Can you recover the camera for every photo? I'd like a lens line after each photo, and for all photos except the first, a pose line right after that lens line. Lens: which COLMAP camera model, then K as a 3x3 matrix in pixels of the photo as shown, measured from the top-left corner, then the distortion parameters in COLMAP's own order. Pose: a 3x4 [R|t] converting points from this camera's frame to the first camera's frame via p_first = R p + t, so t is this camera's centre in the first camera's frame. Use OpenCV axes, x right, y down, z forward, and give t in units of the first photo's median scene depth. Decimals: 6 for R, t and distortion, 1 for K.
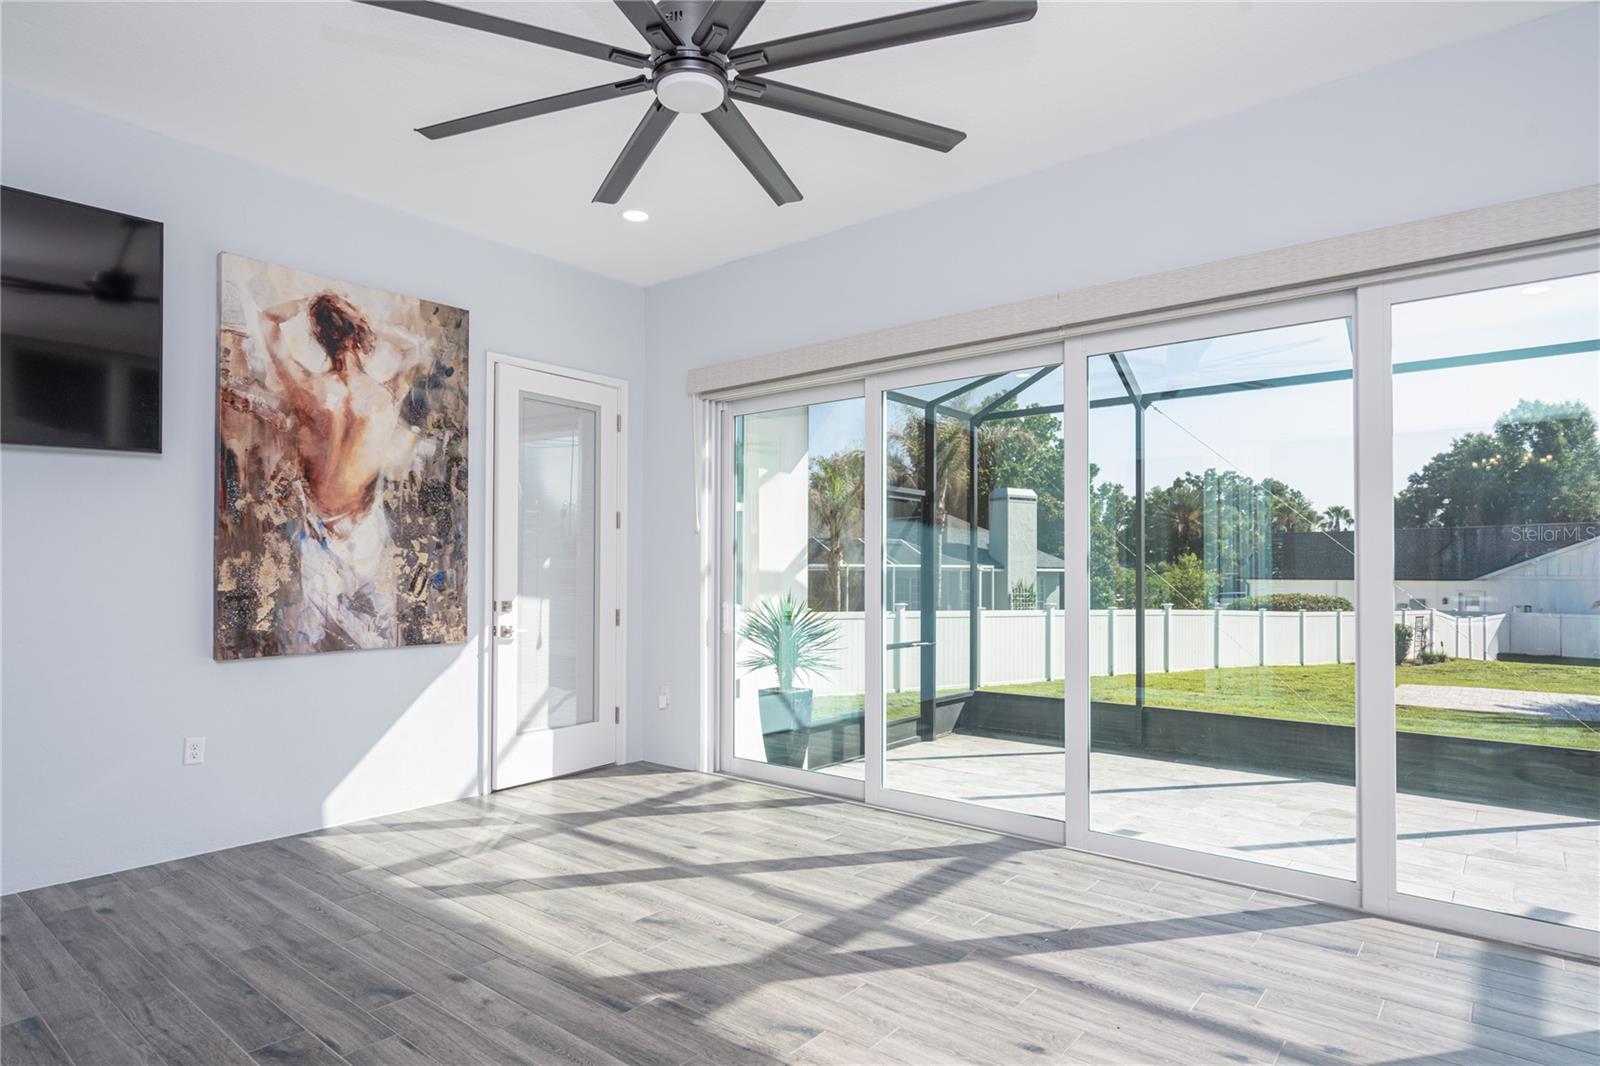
lens RADIAL K [[880.3, 0, 798.6], [0, 880.3, 557.5], [0, 0, 1]] dist [-0.001362, -0.000323]
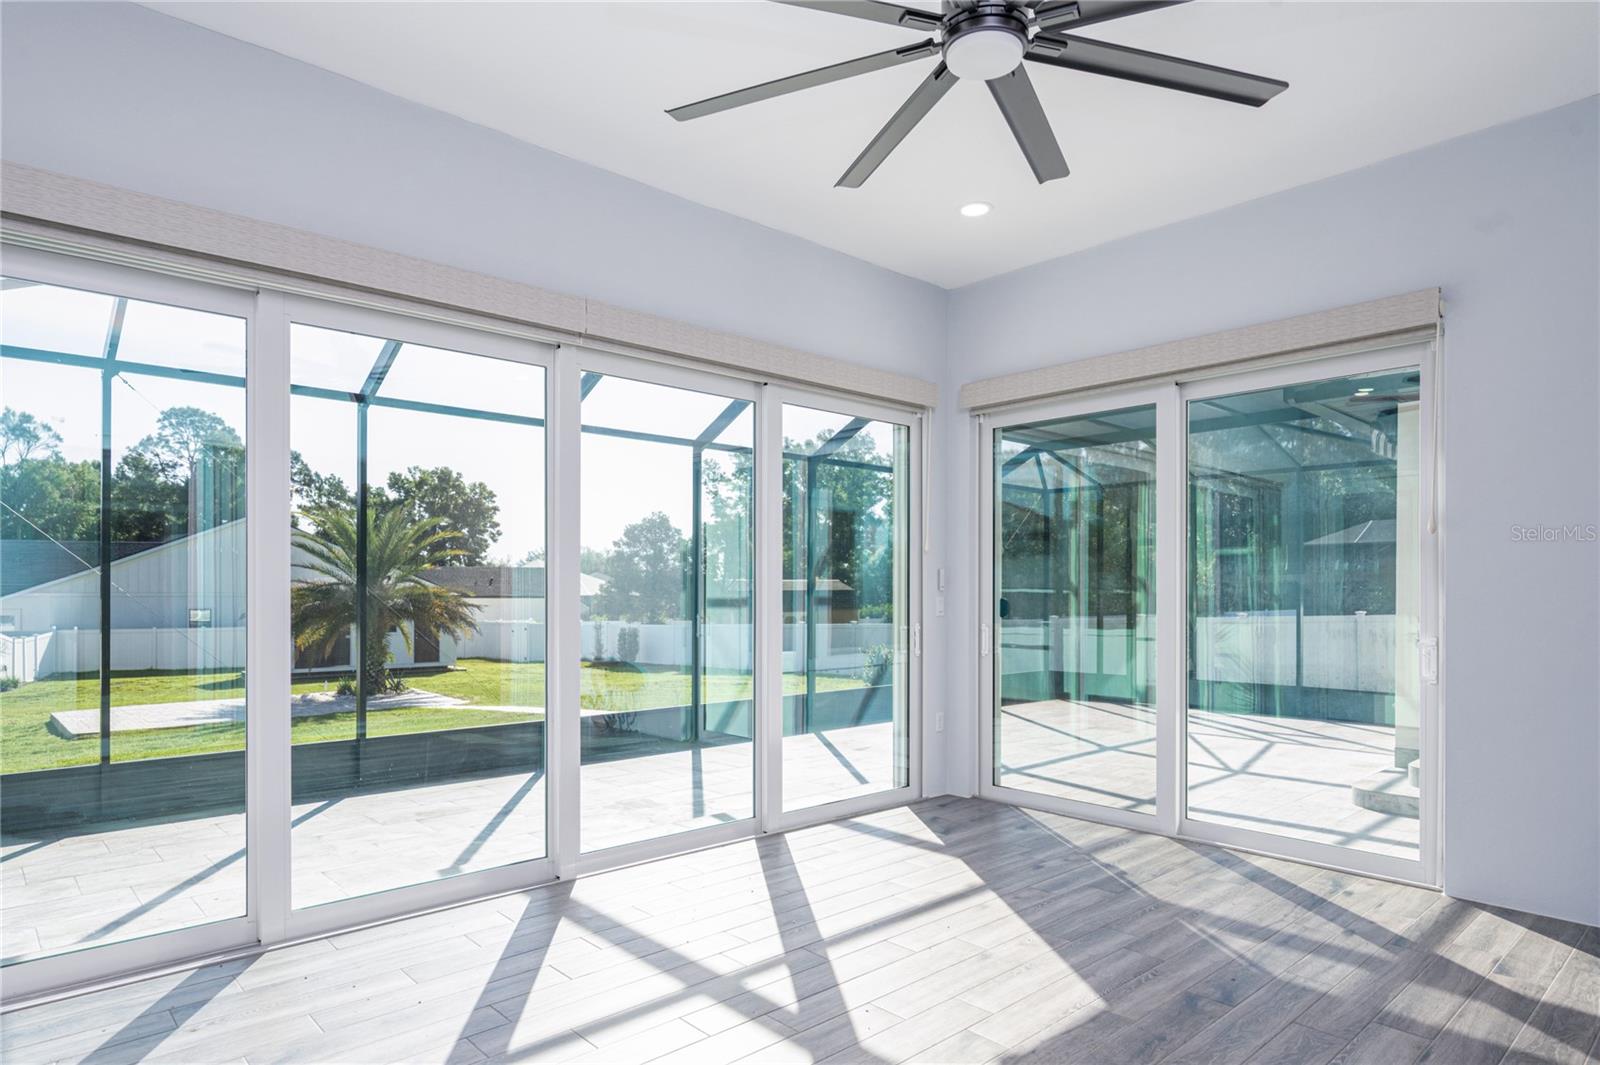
lens RADIAL K [[917.8, 0, 800.6], [0, 917.8, 593.2], [0, 0, 1]] dist [0.001544, 0.000050]
pose [[0.146711, -0.005824, 0.989162, -1.764827], [-0.016793, 0.999824, 0.008378, 0.019537], [-0.989037, -0.017840, 0.146587, 1.680397]]
